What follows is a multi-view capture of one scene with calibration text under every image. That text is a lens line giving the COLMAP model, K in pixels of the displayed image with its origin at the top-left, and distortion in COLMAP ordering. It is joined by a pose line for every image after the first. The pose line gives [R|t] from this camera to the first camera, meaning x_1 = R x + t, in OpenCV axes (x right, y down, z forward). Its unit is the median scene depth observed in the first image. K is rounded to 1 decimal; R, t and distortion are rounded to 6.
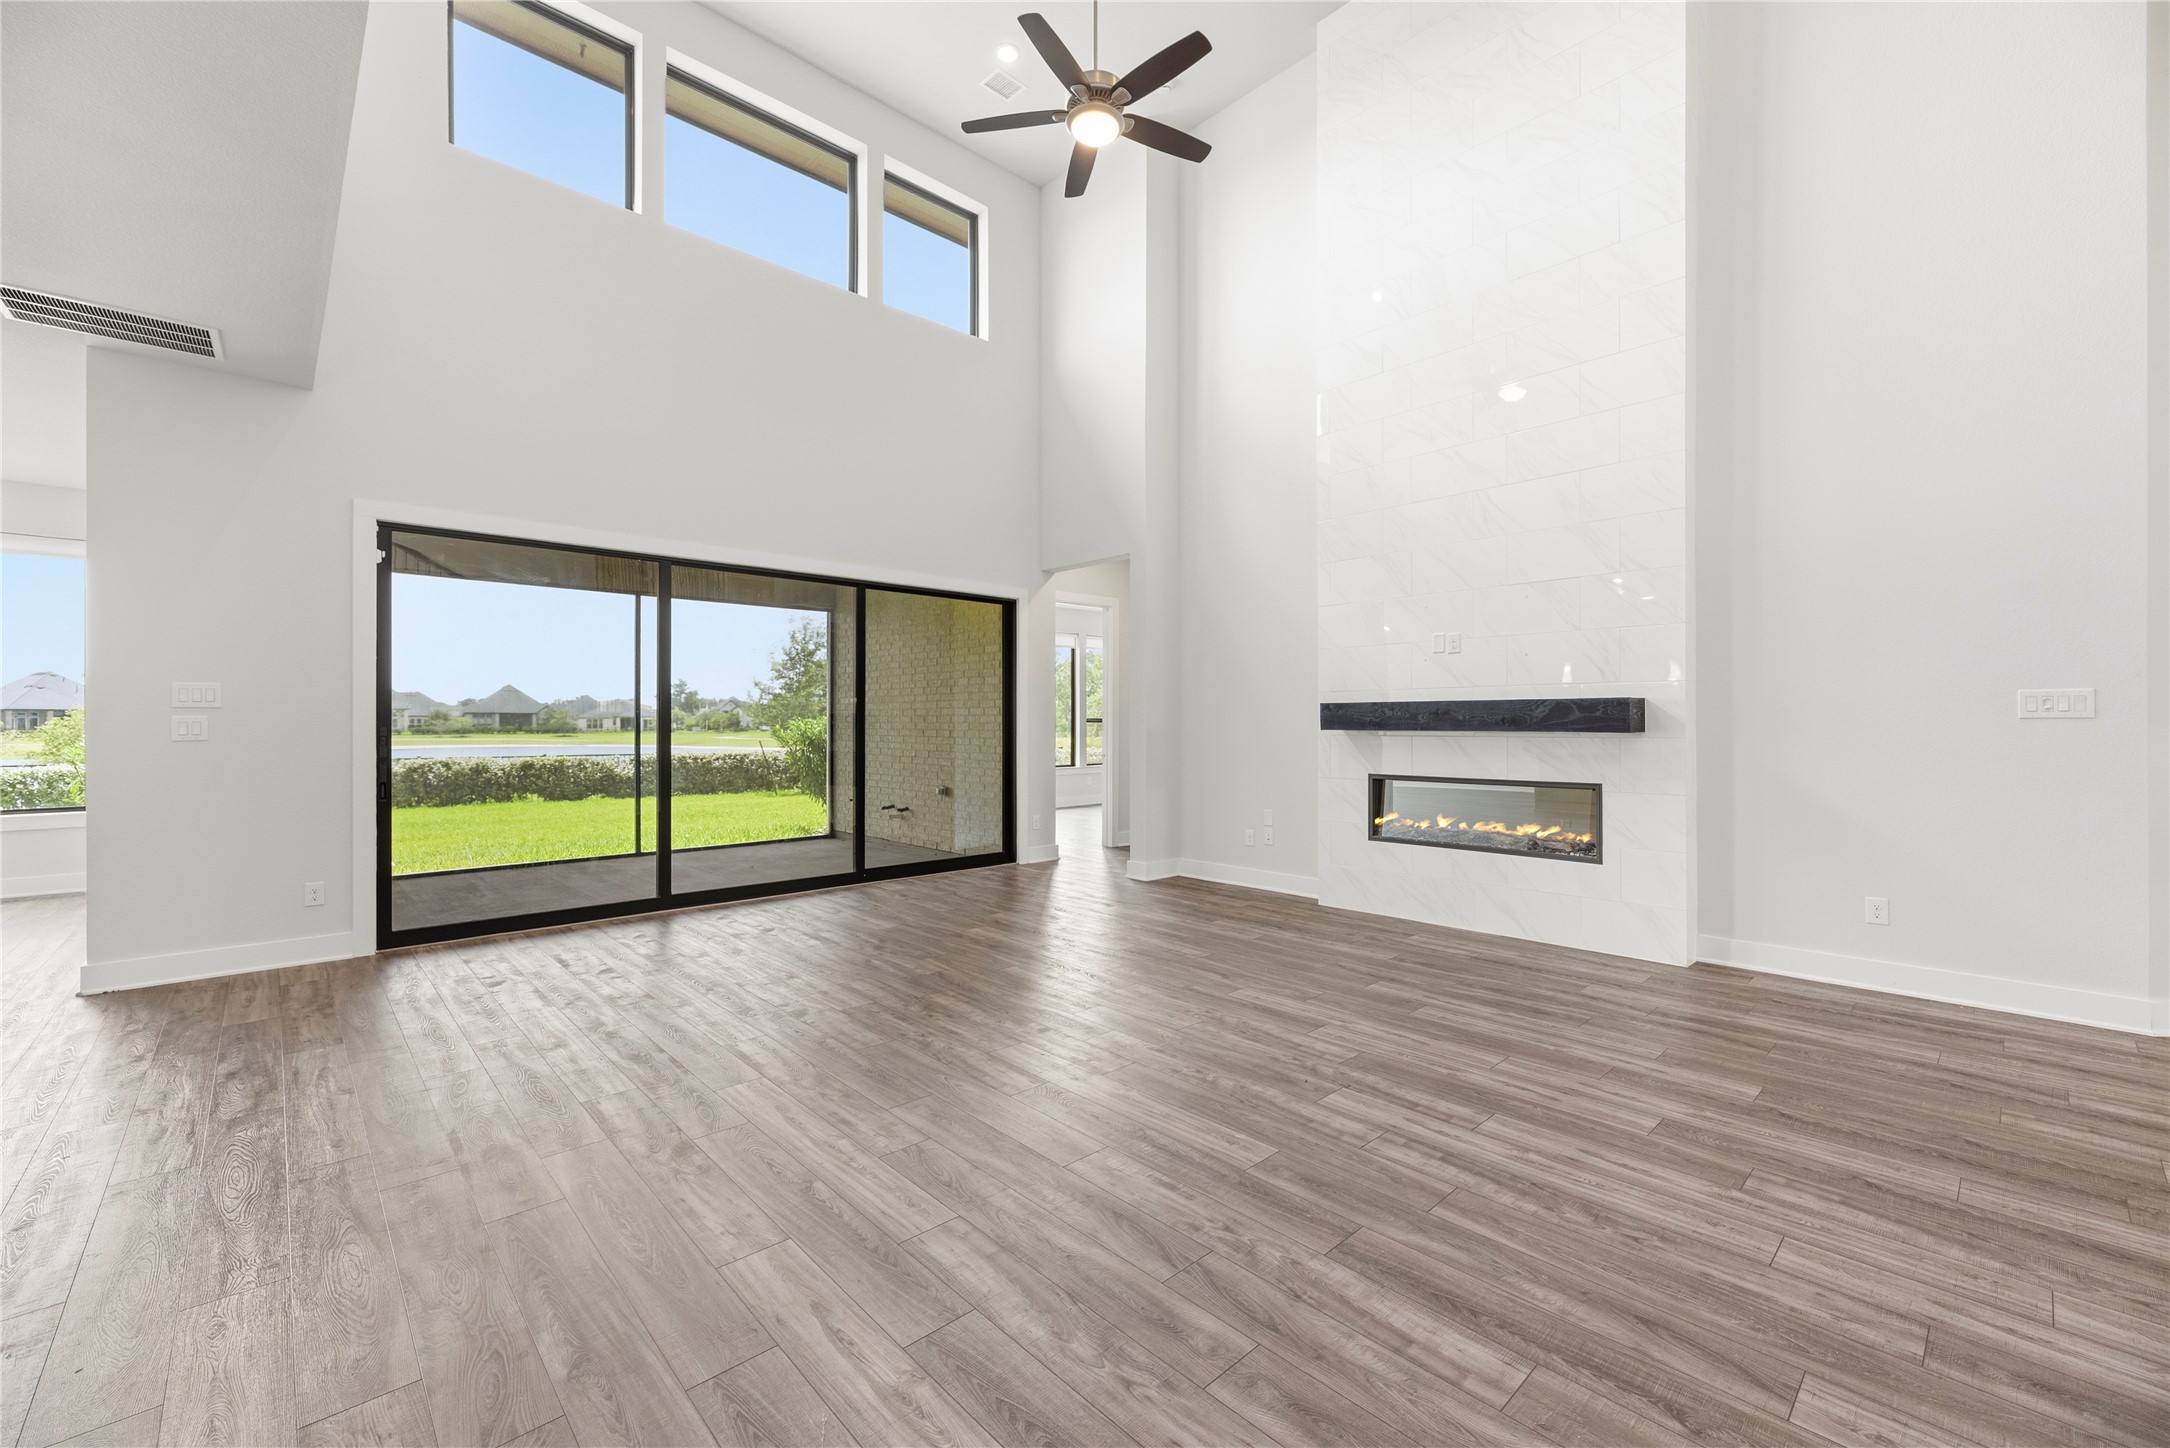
lens RADIAL K [[871.7, 0, 1089.6], [0, 871.7, 717.2], [0, 0, 1]] dist [-0.001366, -0.000417]
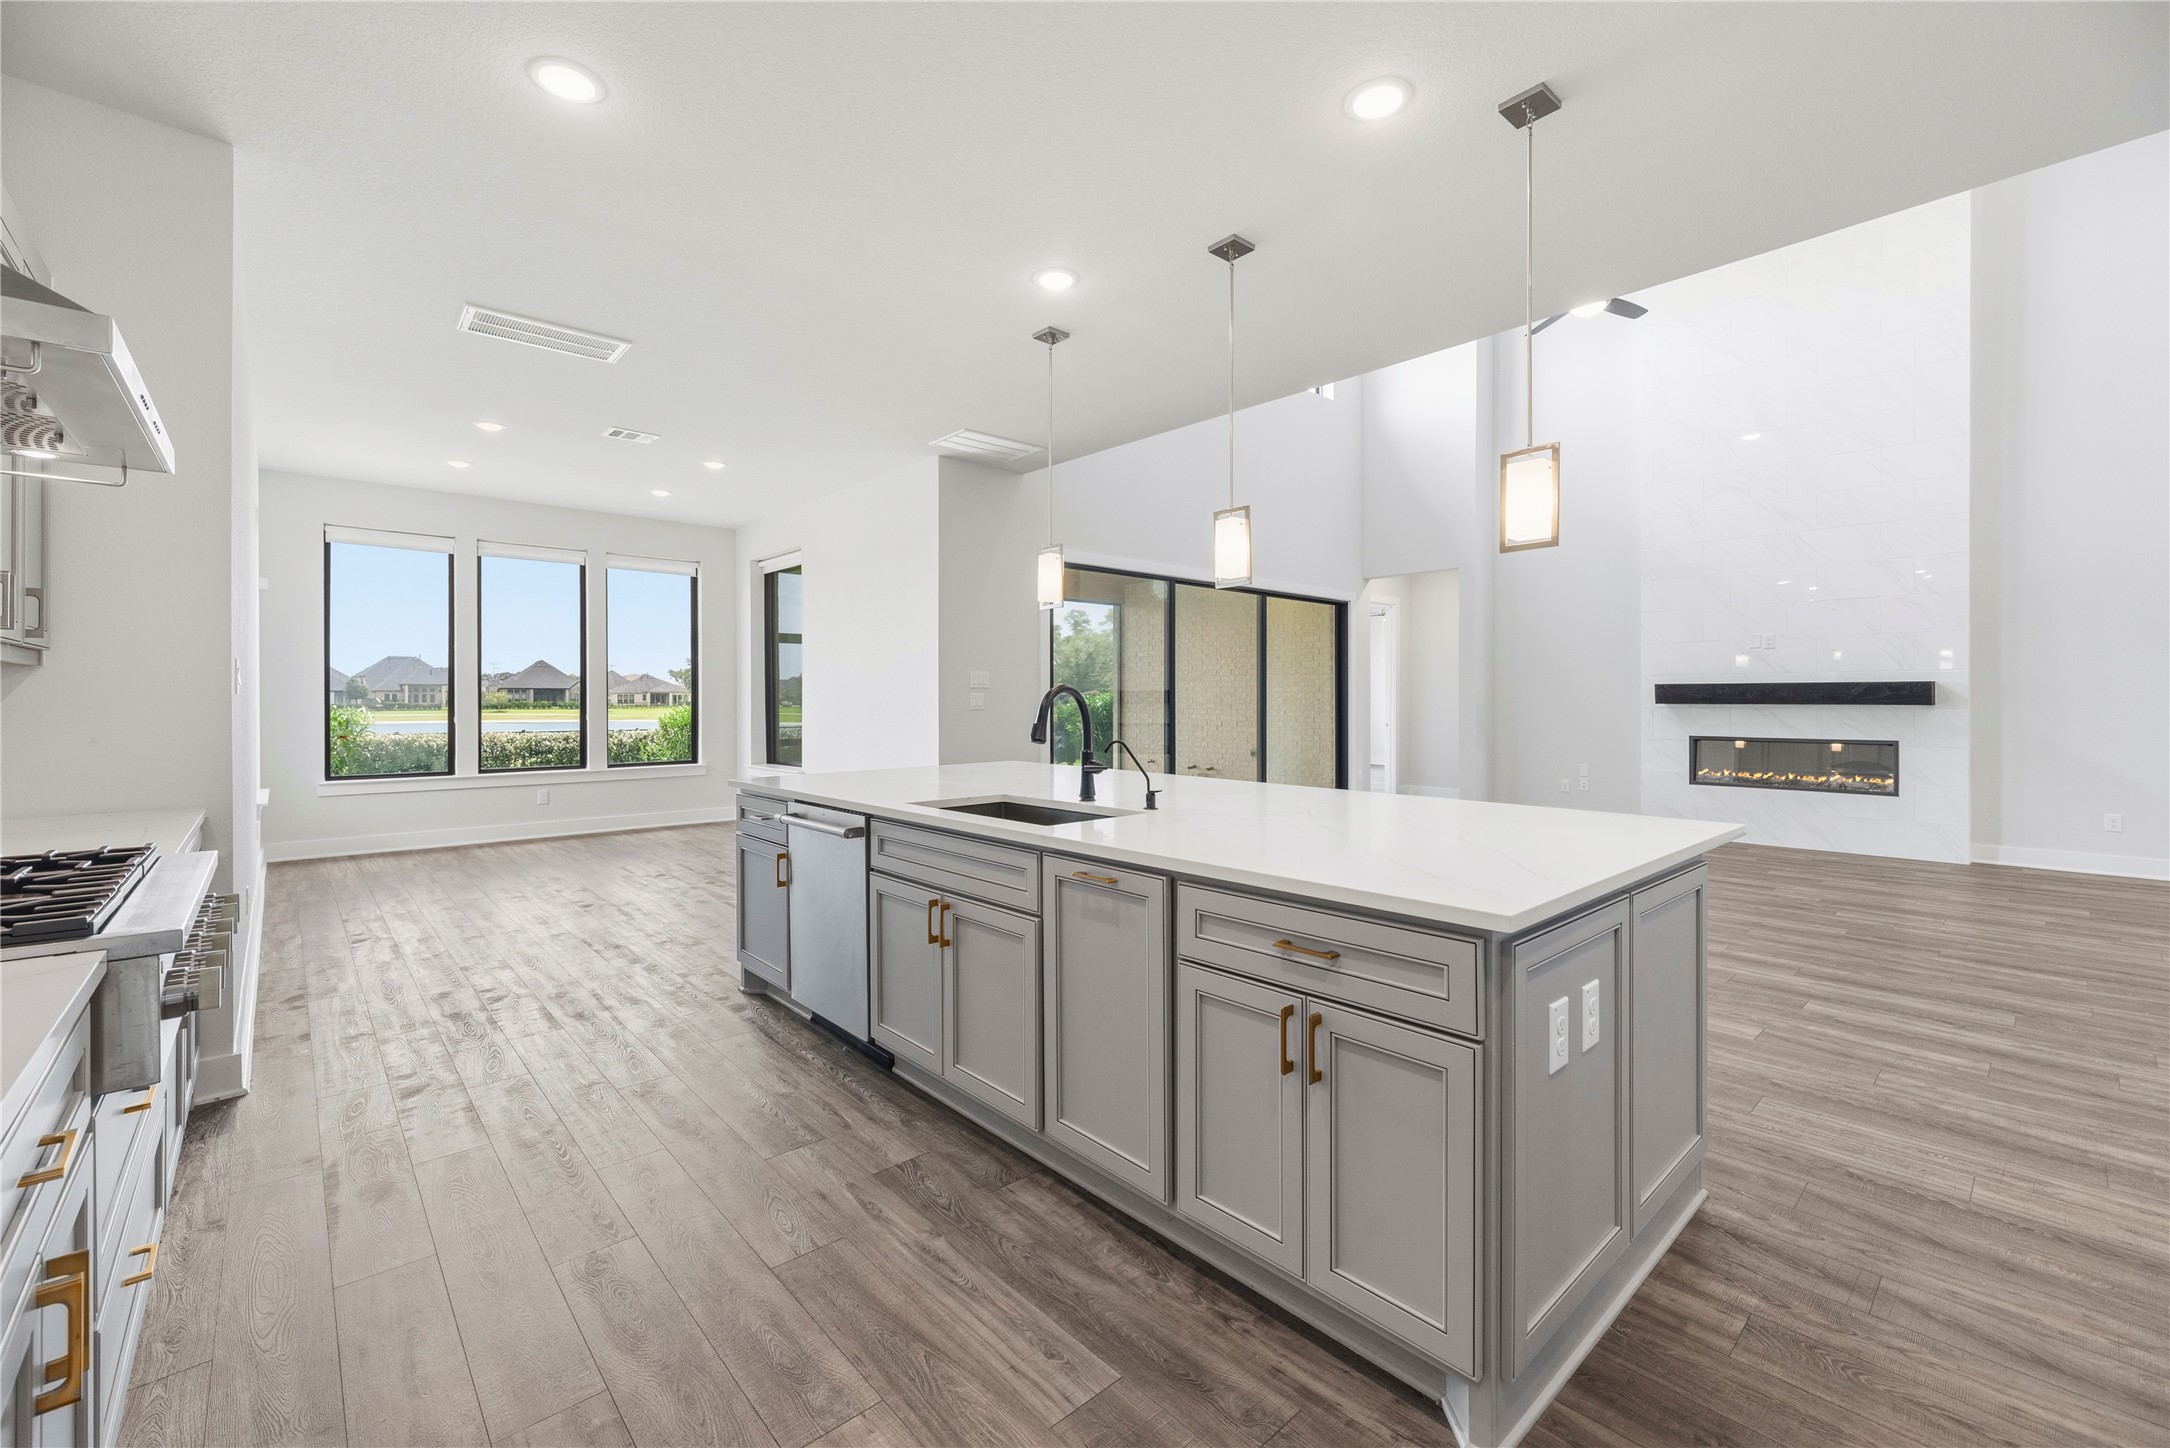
lens RADIAL K [[871.7, 0, 1089.6], [0, 871.7, 717.2], [0, 0, 1]] dist [-0.001366, -0.000417]
pose [[0.999232, 0.000087, -0.039172, -0.714177], [0.000911, 0.999675, 0.025463, 0.000538], [0.039162, -0.025479, 0.998908, -0.499738]]
